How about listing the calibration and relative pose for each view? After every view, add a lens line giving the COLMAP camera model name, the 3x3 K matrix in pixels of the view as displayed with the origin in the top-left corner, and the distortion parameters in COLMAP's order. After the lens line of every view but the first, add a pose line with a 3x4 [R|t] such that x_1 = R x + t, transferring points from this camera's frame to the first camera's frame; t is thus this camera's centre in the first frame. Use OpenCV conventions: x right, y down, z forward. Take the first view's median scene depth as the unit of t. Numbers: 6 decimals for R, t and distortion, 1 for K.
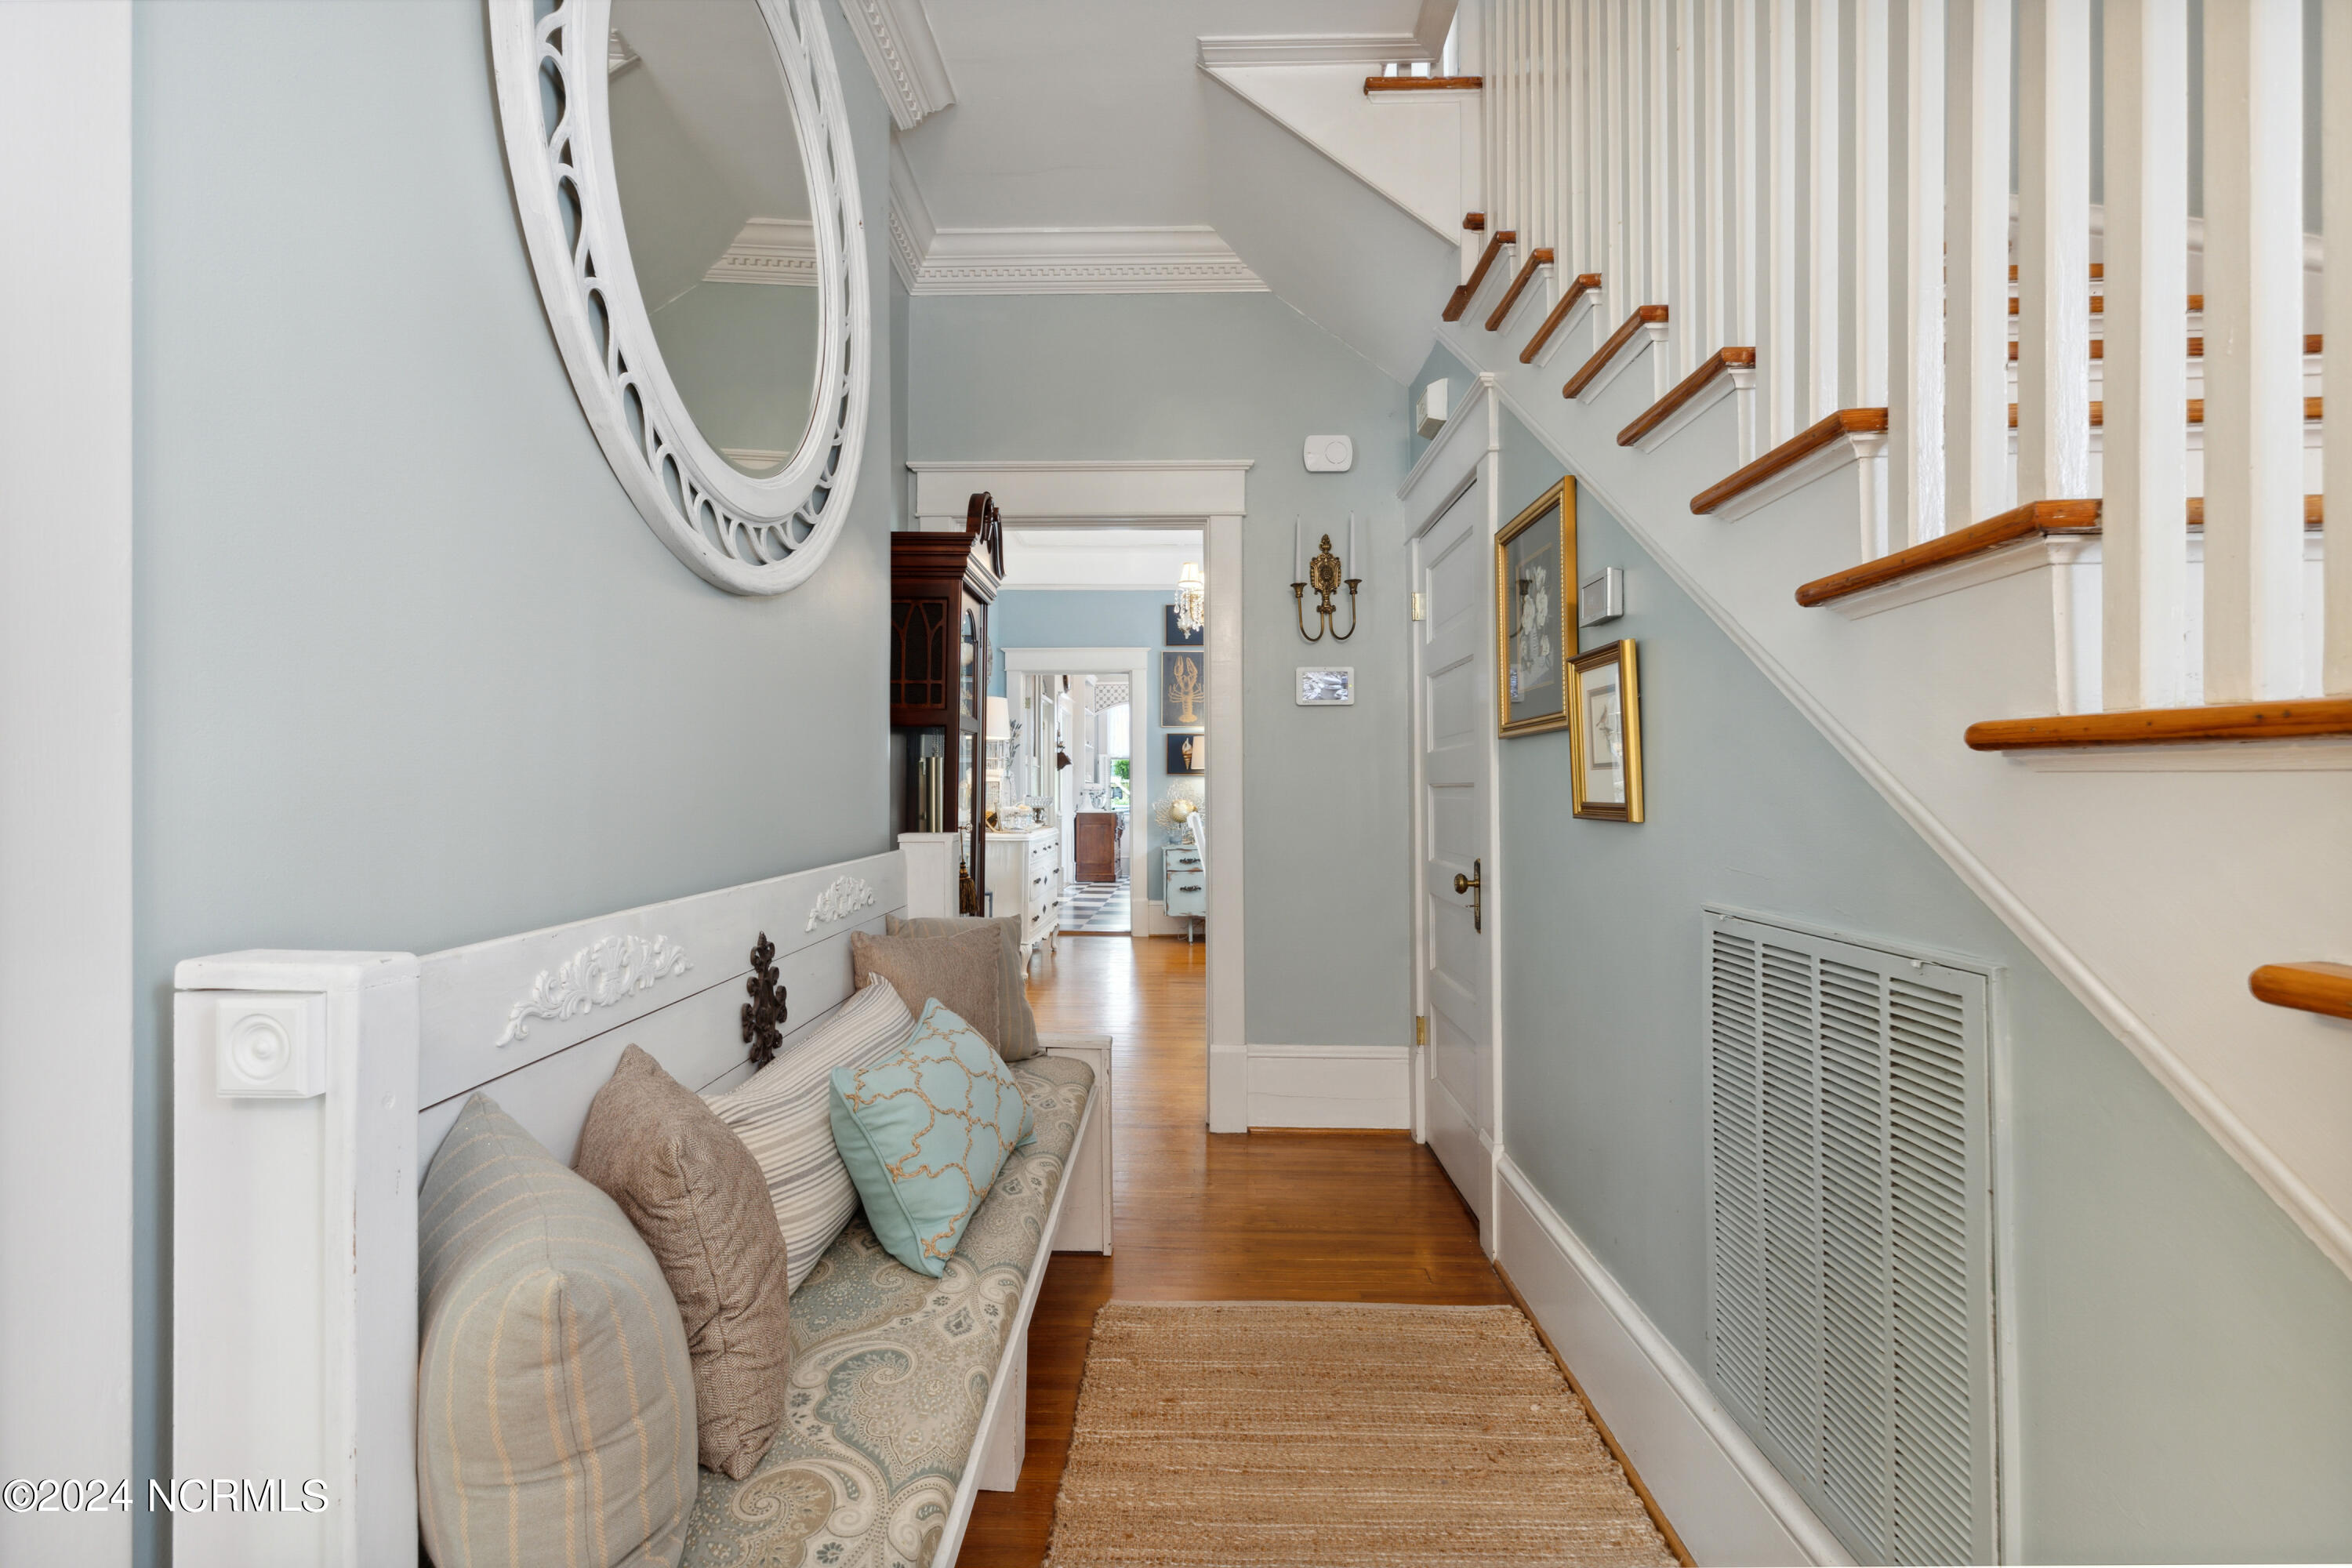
lens RADIAL K [[1059.0, 0, 1176.0], [0, 1059.0, 784.0], [0, 0, 1]] dist [0.002249, 0.000223]
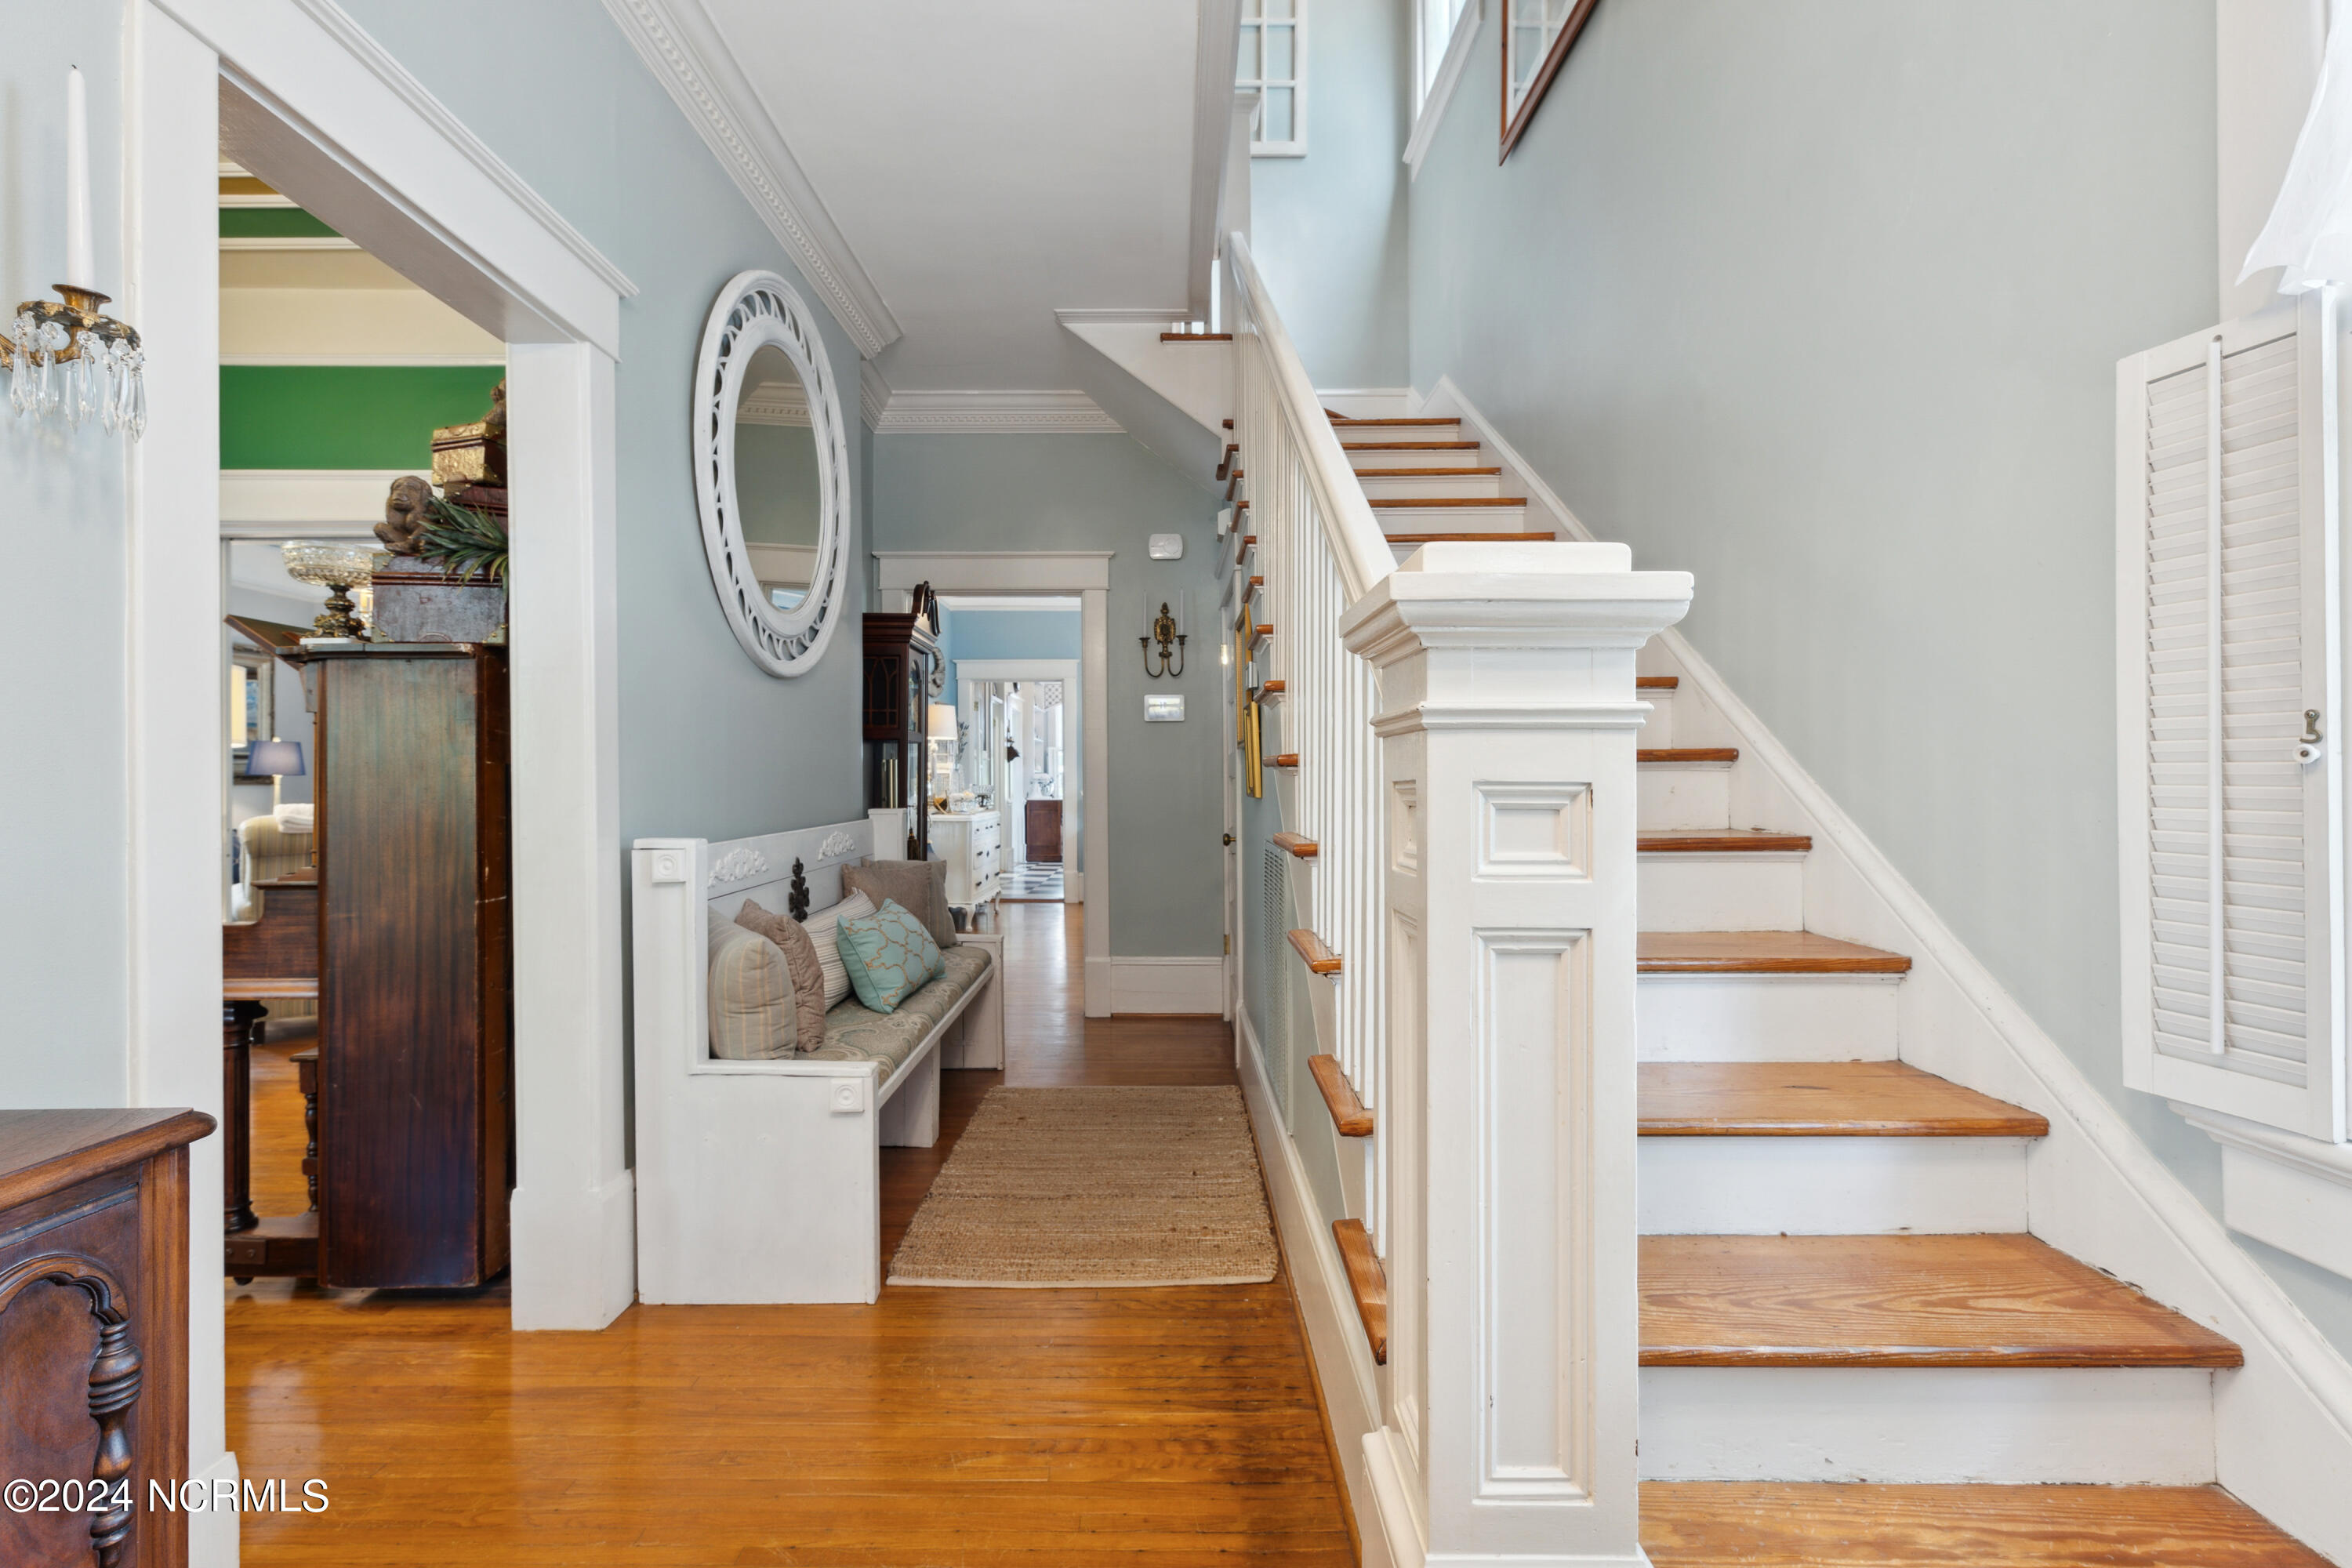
lens RADIAL K [[1065.4, 0, 1169.7], [0, 1065.4, 786.6], [0, 0, 1]] dist [0.000076, -0.000092]
pose [[0.999746, -0.002714, 0.022393, 0.133469], [0.002420, 0.999911, 0.013137, -0.005395], [-0.022426, -0.013080, 0.999663, -0.525626]]
